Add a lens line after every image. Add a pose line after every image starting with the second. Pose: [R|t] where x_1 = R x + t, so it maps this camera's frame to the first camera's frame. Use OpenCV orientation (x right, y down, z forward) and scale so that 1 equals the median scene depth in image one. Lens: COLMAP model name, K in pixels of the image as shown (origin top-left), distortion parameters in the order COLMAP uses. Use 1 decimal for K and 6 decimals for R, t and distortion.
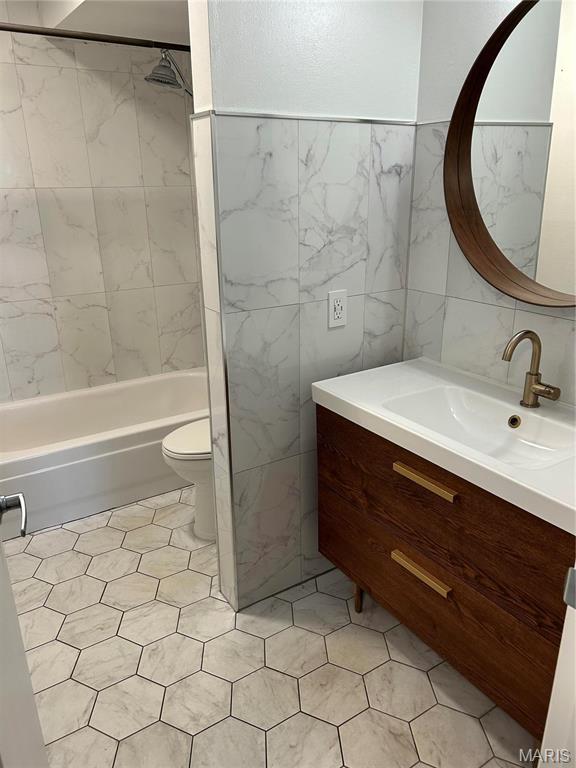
lens RADIAL K [[571.8, 0, 290.1], [0, 571.8, 387.4], [0, 0, 1]] dist [0.063072, -0.086498]
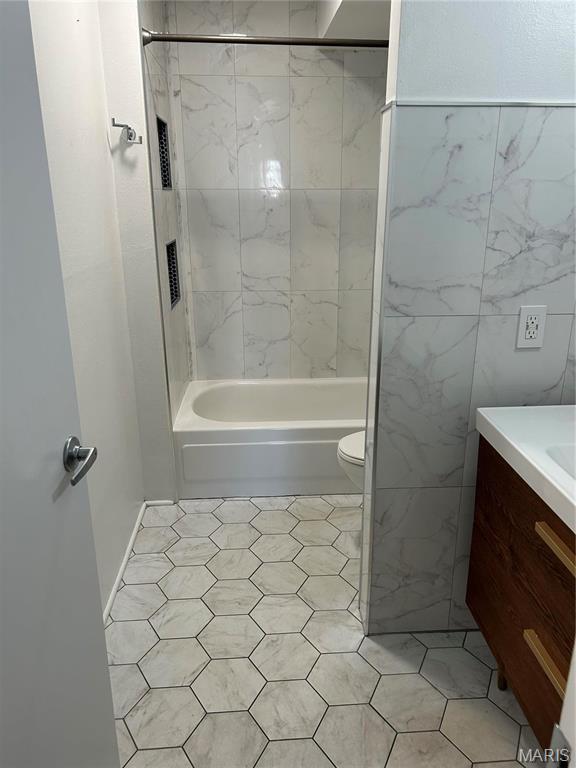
lens RADIAL K [[572.3, 0, 289.8], [0, 572.3, 376.6], [0, 0, 1]] dist [0.054690, -0.082967]
pose [[0.873645, 0.158118, -0.460156, 0.175301], [-0.172222, 0.984991, 0.011483, -0.014353], [0.455065, 0.069217, 0.887764, 0.091257]]
